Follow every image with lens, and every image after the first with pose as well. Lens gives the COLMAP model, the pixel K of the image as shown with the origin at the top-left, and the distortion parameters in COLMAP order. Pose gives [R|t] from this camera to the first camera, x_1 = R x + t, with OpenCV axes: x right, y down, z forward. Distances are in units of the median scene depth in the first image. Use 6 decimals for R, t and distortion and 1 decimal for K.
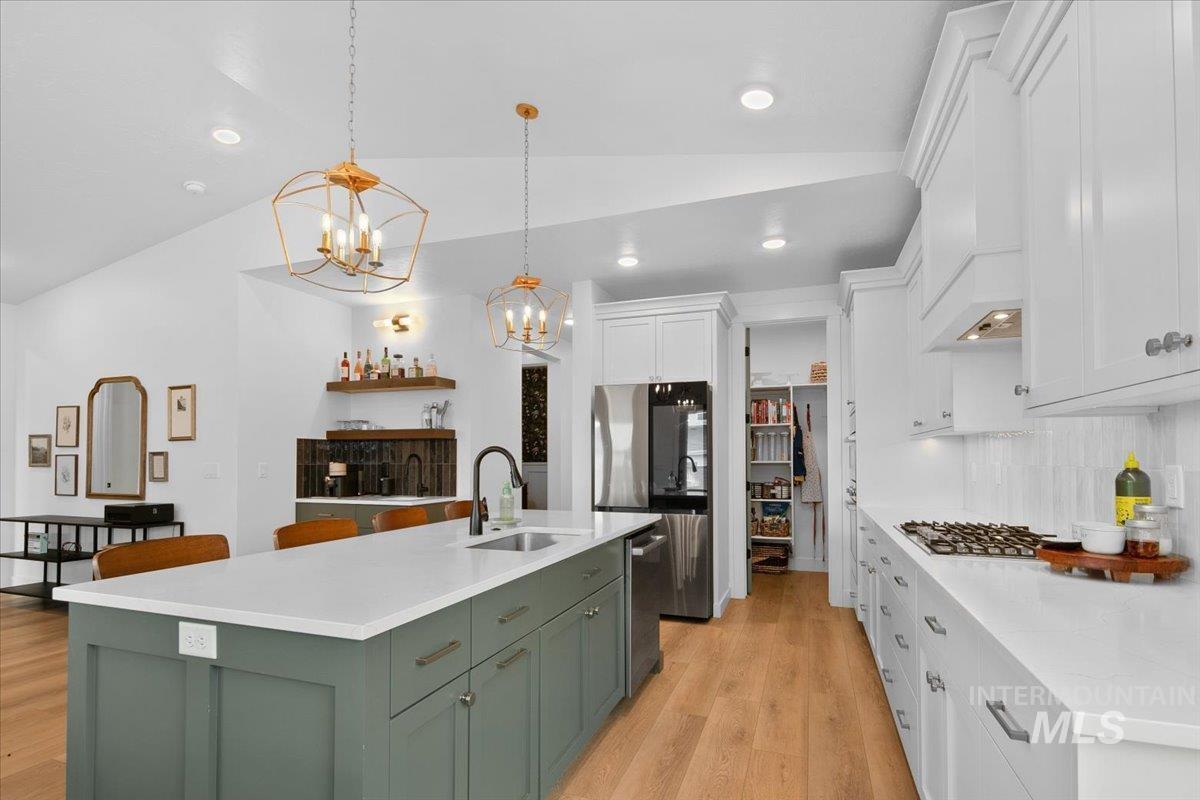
lens RADIAL K [[583.0, 0, 600.7], [0, 583.0, 464.5], [0, 0, 1]] dist [-0.000280, -0.000509]
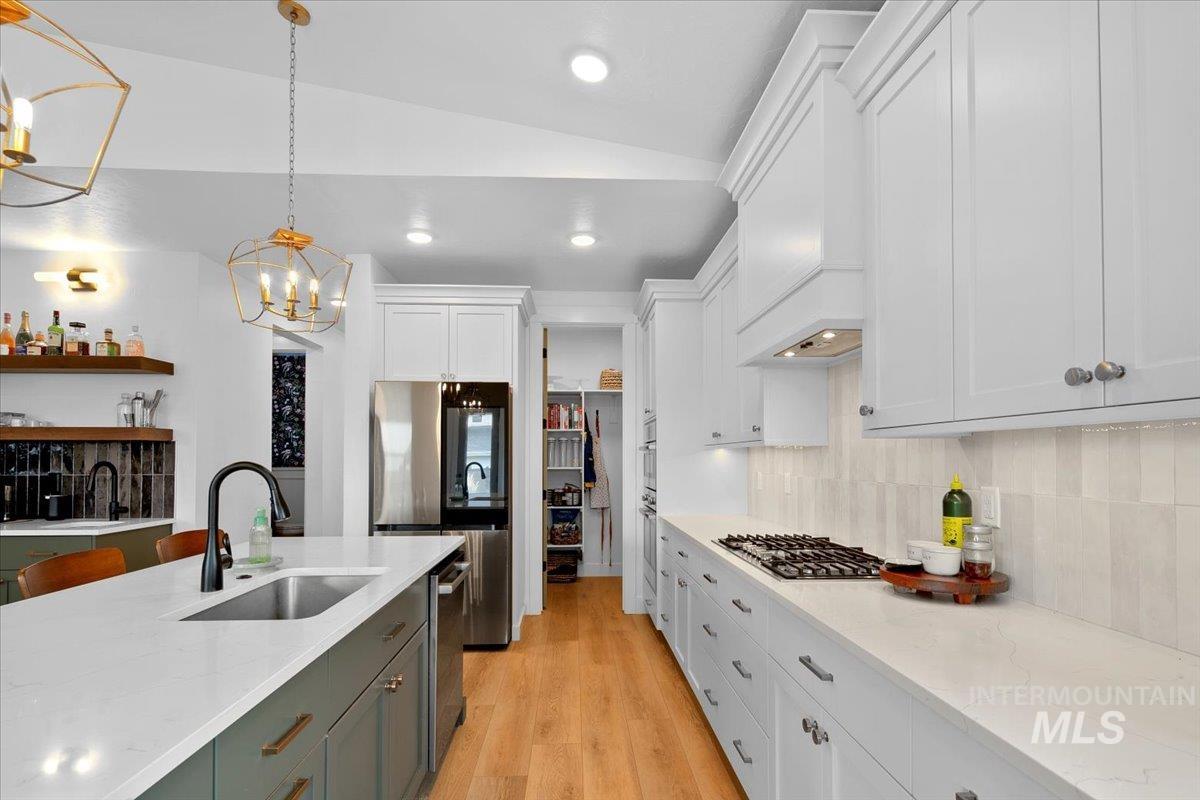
lens RADIAL K [[580.1, 0, 597.7], [0, 580.1, 456.6], [0, 0, 1]] dist [0.002507, -0.001006]
pose [[0.924589, 0.003357, 0.380951, -0.028832], [0.001436, 0.999923, -0.012294, -0.014723], [-0.380963, 0.011914, 0.924513, 0.101352]]
